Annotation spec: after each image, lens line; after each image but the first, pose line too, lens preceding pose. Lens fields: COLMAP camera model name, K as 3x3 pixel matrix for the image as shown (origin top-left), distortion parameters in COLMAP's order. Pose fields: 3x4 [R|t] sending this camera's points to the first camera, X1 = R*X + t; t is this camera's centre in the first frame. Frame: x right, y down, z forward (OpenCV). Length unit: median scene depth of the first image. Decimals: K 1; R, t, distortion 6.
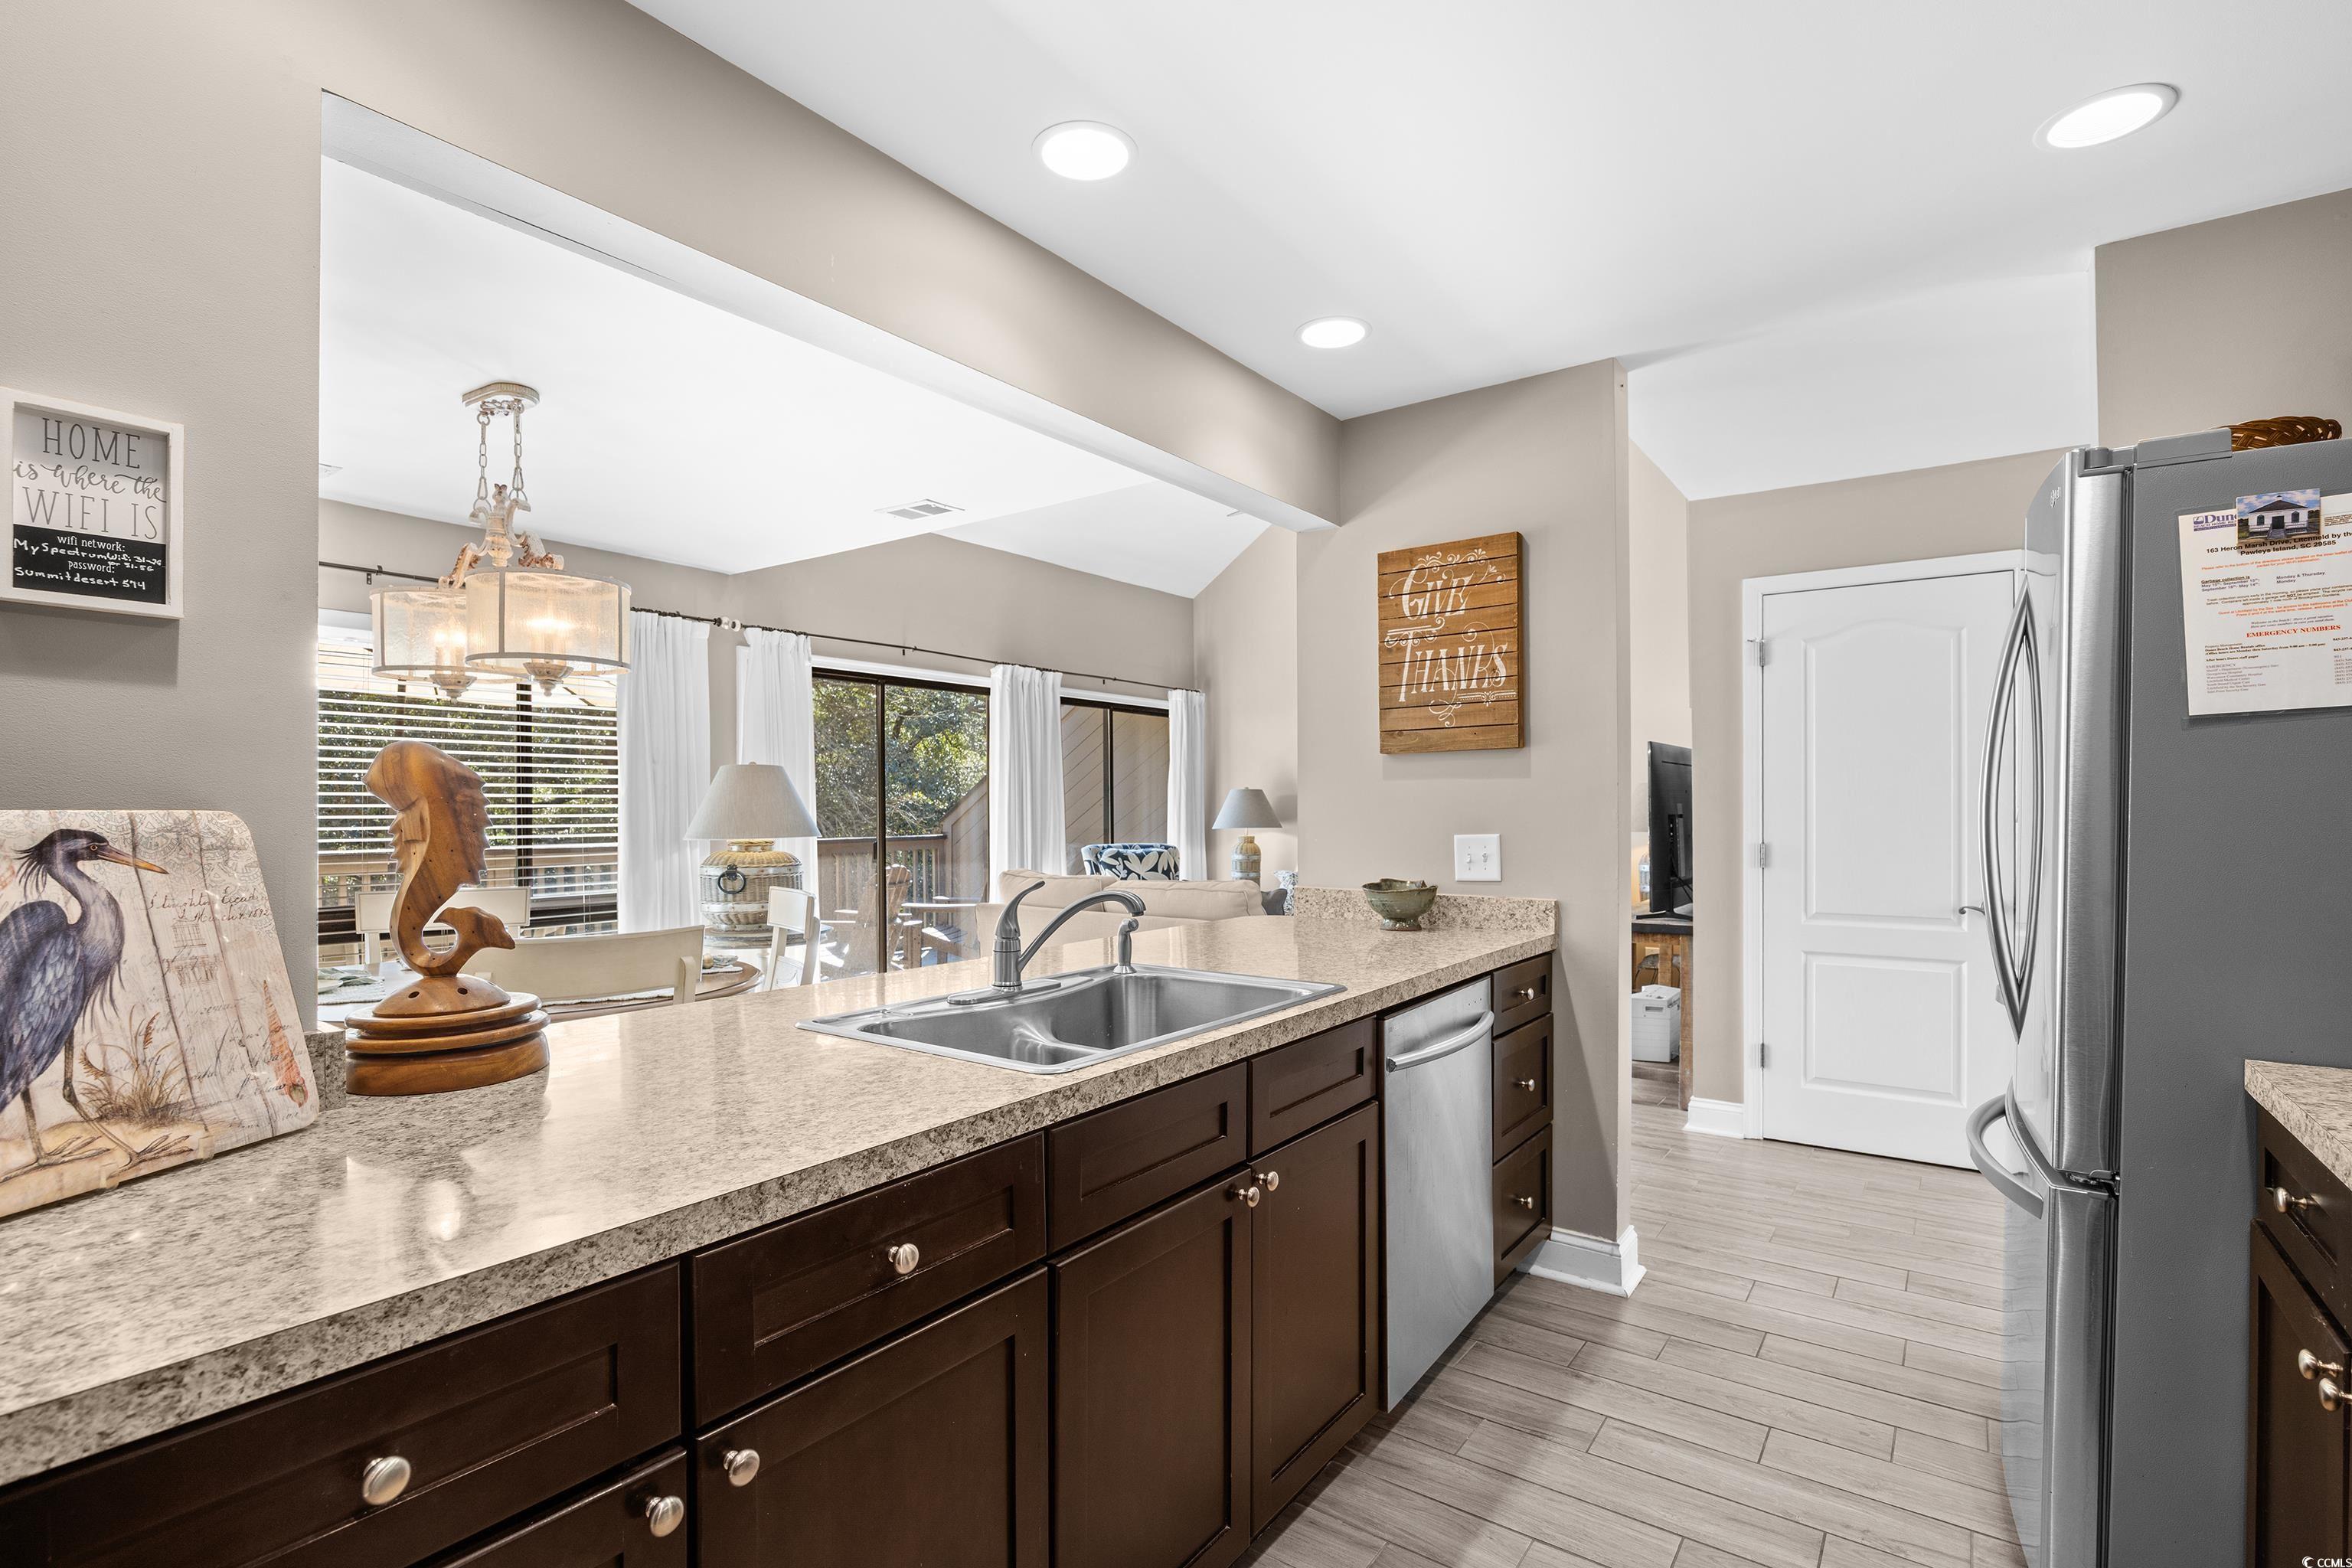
lens RADIAL K [[1104.2, 0, 1176.3], [0, 1104.2, 803.6], [0, 0, 1]] dist [-0.014214, 0.000194]
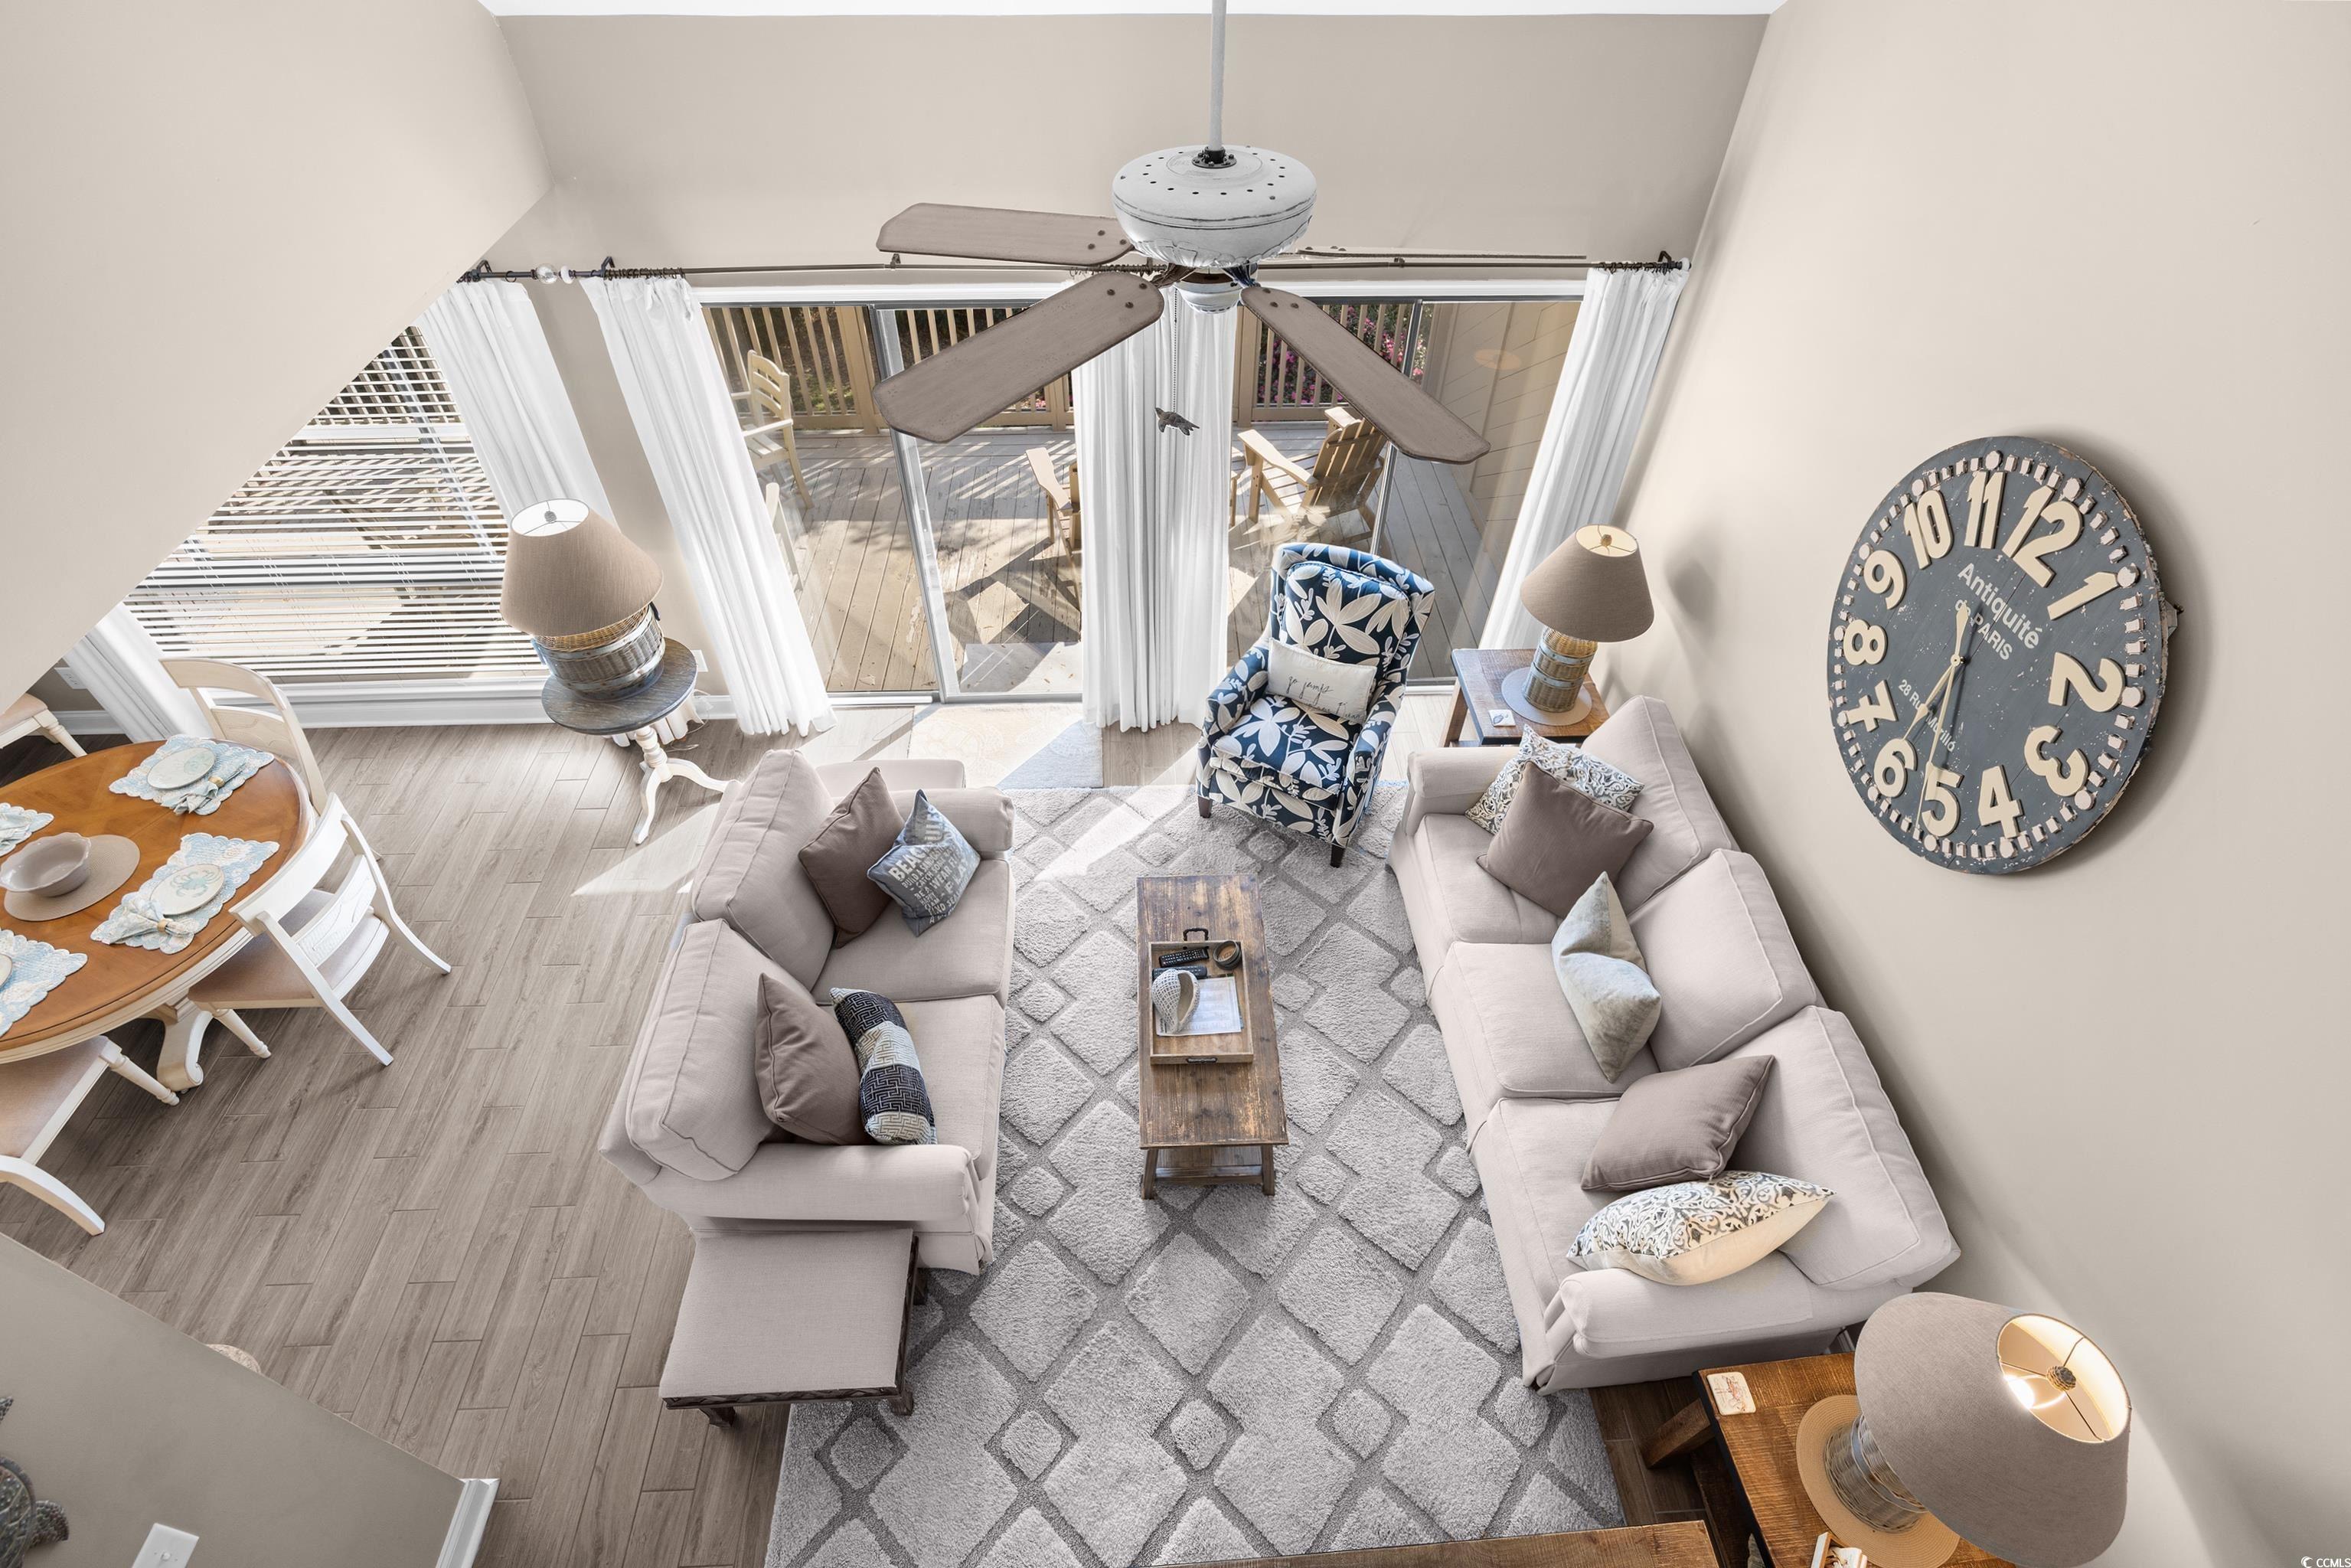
lens RADIAL K [[1097.9, 0, 1177.5], [0, 1097.9, 773.8], [0, 0, 1]] dist [-0.014281, 0.000973]
pose [[0.622879, 0.565137, -0.540963, 0.429089], [-0.012588, 0.698639, 0.715364, -0.464697], [0.782217, -0.438776, 0.442281, 0.893142]]
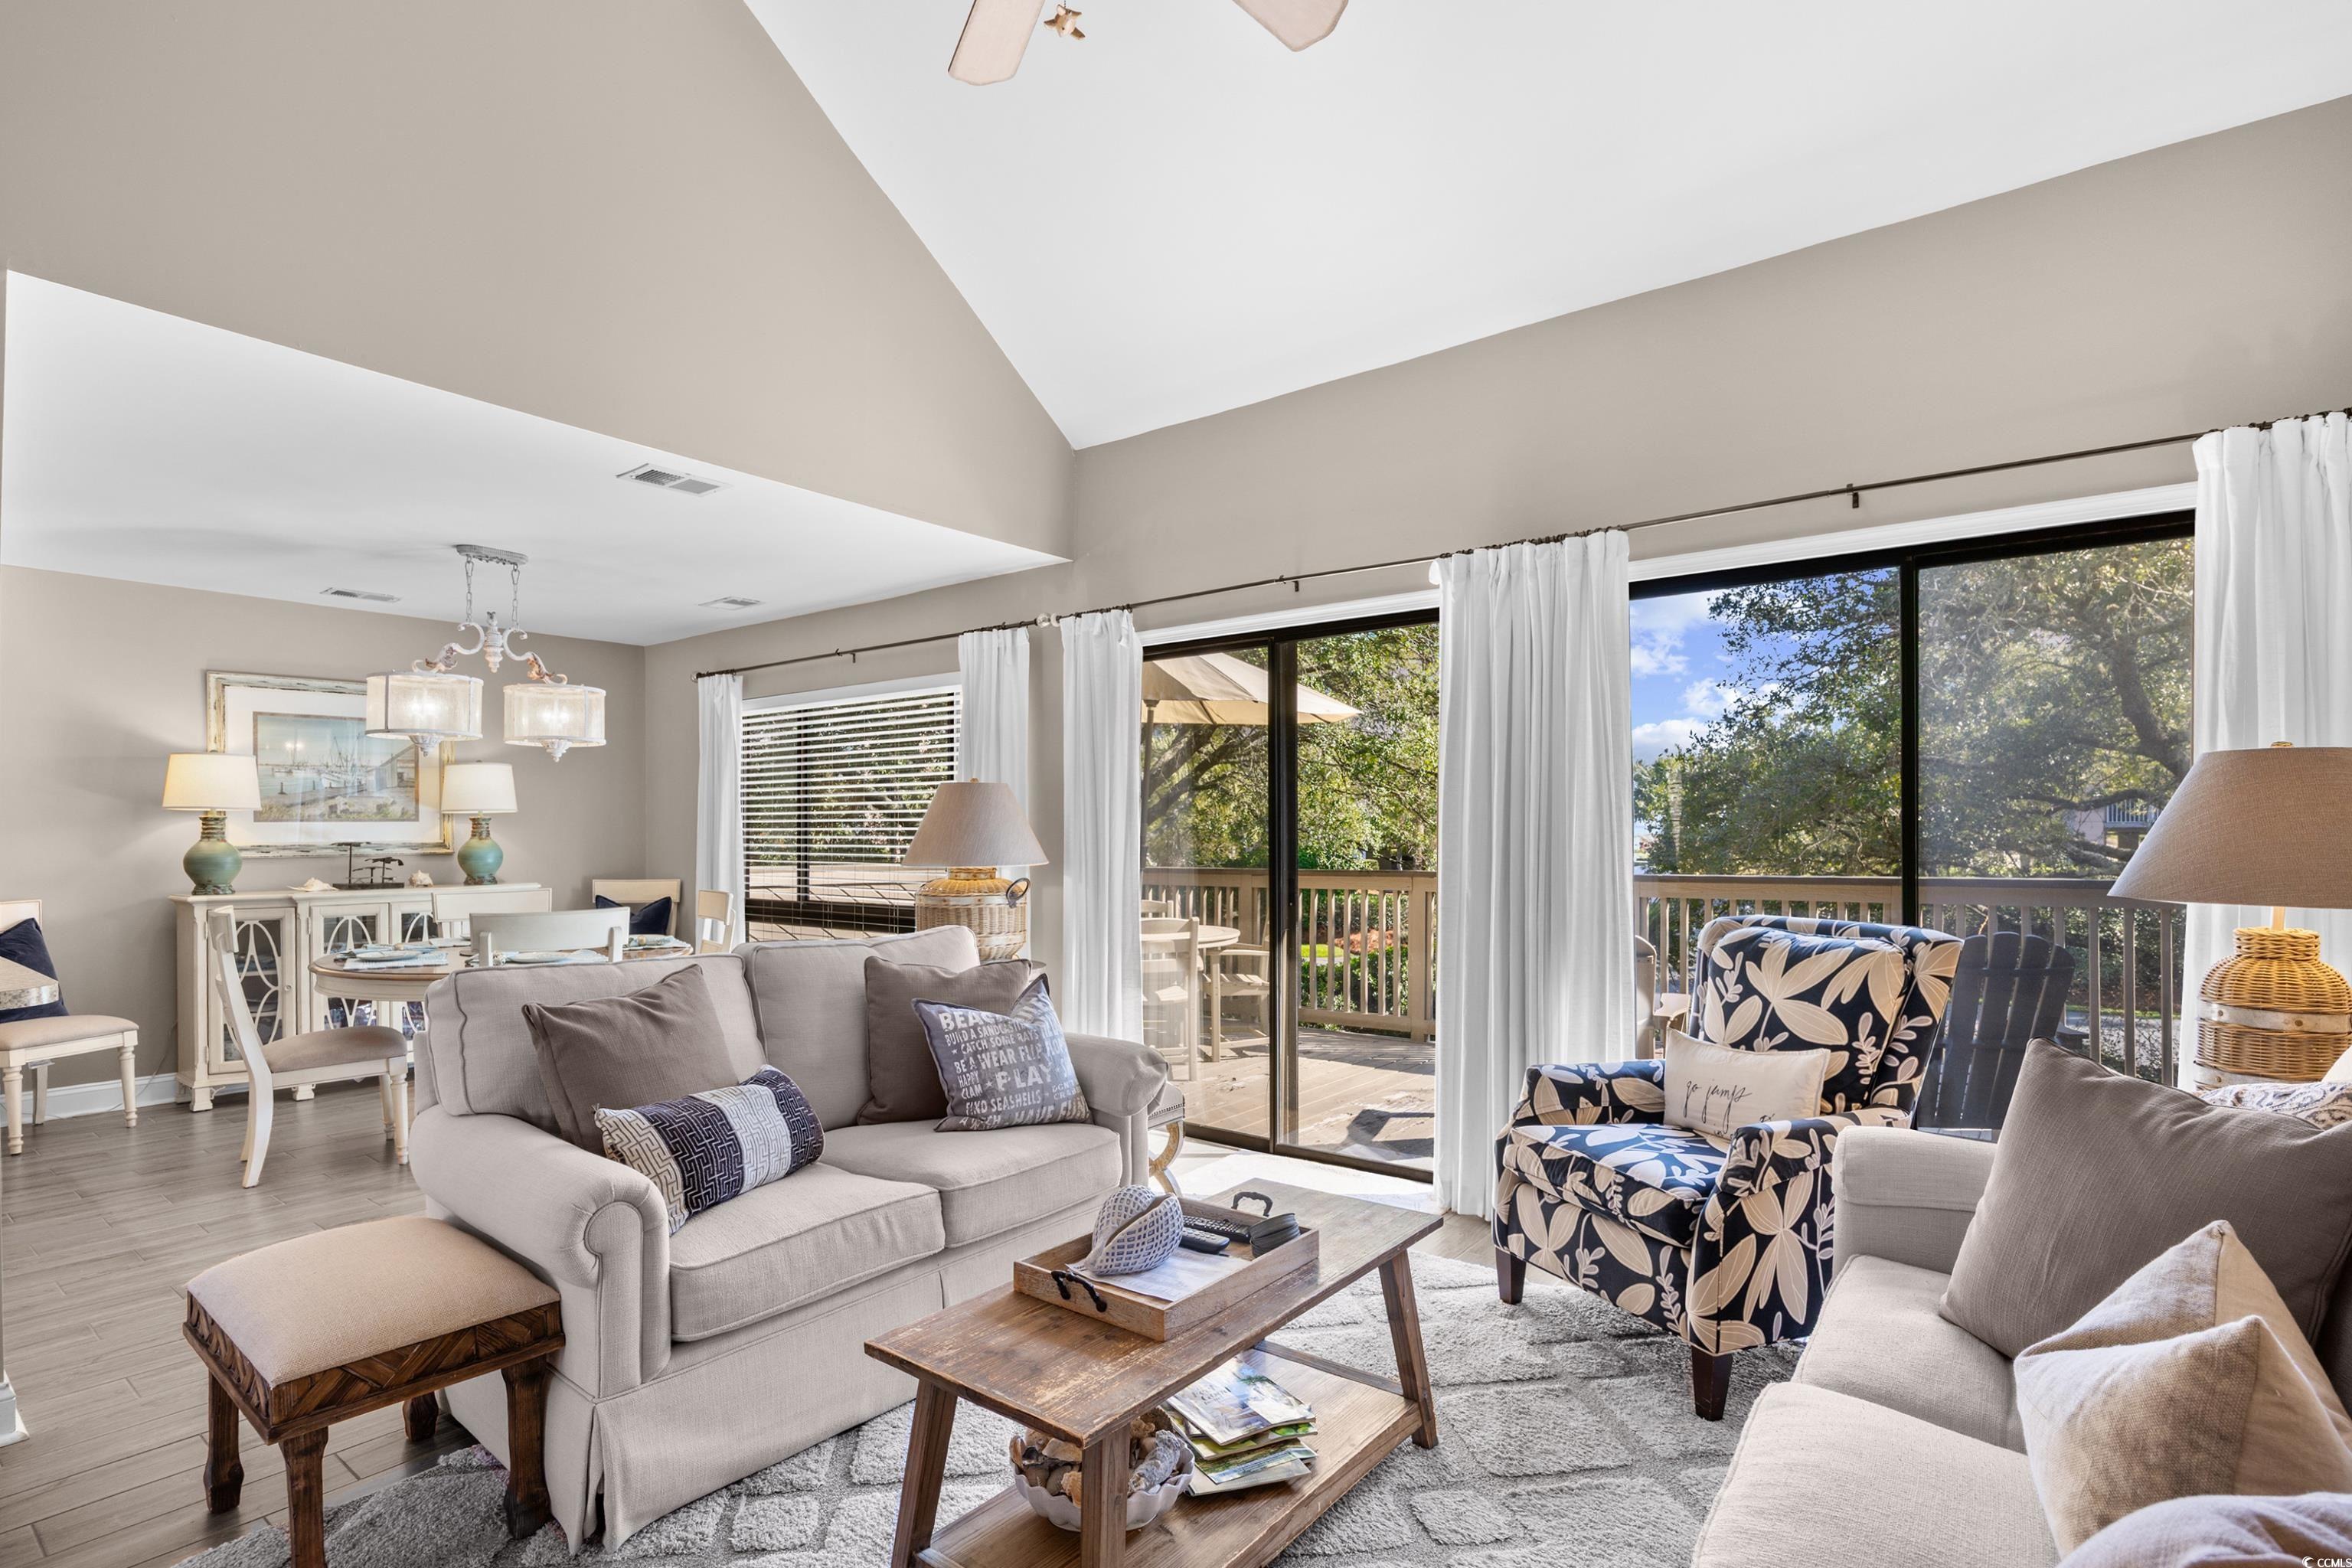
lens RADIAL K [[1148.2, 0, 1171.3], [0, 1148.2, 820.5], [0, 0, 1]] dist [-0.005782, 0.000361]
pose [[-0.037679, -0.005228, -0.999276, 0.528377], [0.009203, 0.999942, -0.005578, 0.003392], [0.999248, -0.009406, -0.037629, 1.172434]]
